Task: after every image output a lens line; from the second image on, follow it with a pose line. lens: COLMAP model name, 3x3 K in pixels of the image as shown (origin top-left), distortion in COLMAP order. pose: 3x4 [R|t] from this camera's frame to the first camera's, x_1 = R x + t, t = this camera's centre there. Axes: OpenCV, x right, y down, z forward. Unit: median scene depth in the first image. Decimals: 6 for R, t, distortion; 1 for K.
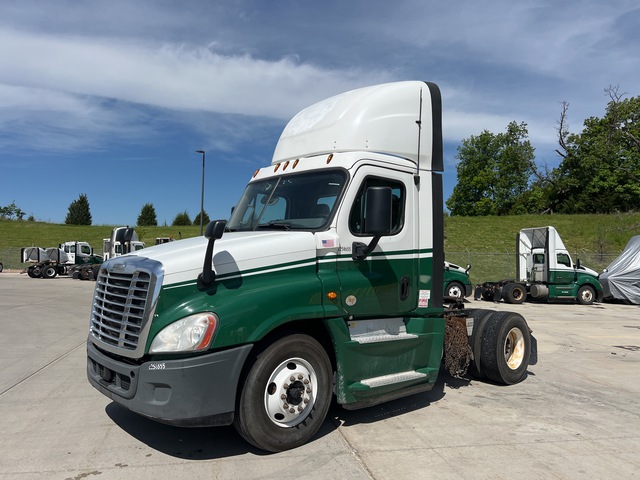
lens RADIAL K [[472.4, 0, 319.2], [0, 472.4, 238.1], [0, 0, 1]] dist [0.001069, 0.000022]
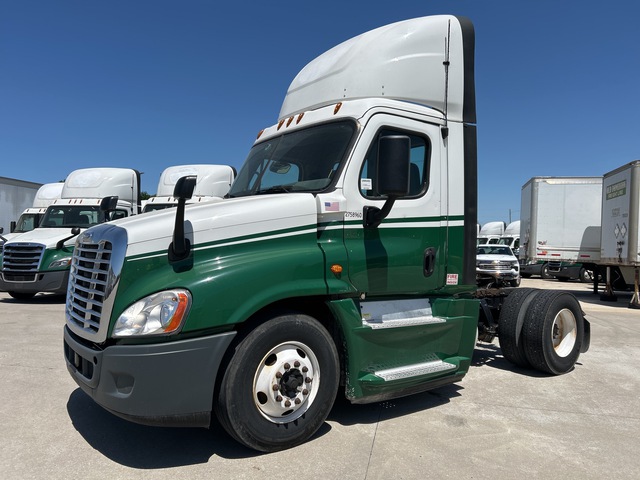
lens RADIAL K [[473.5, 0, 321.1], [0, 473.5, 241.4], [0, 0, 1]] dist [-0.002844, -0.000246]
pose [[0.996317, -0.009478, -0.085218, 0.064951], [0.012978, 0.999090, 0.040621, 0.034649], [0.084755, -0.041578, 0.995534, 0.155279]]
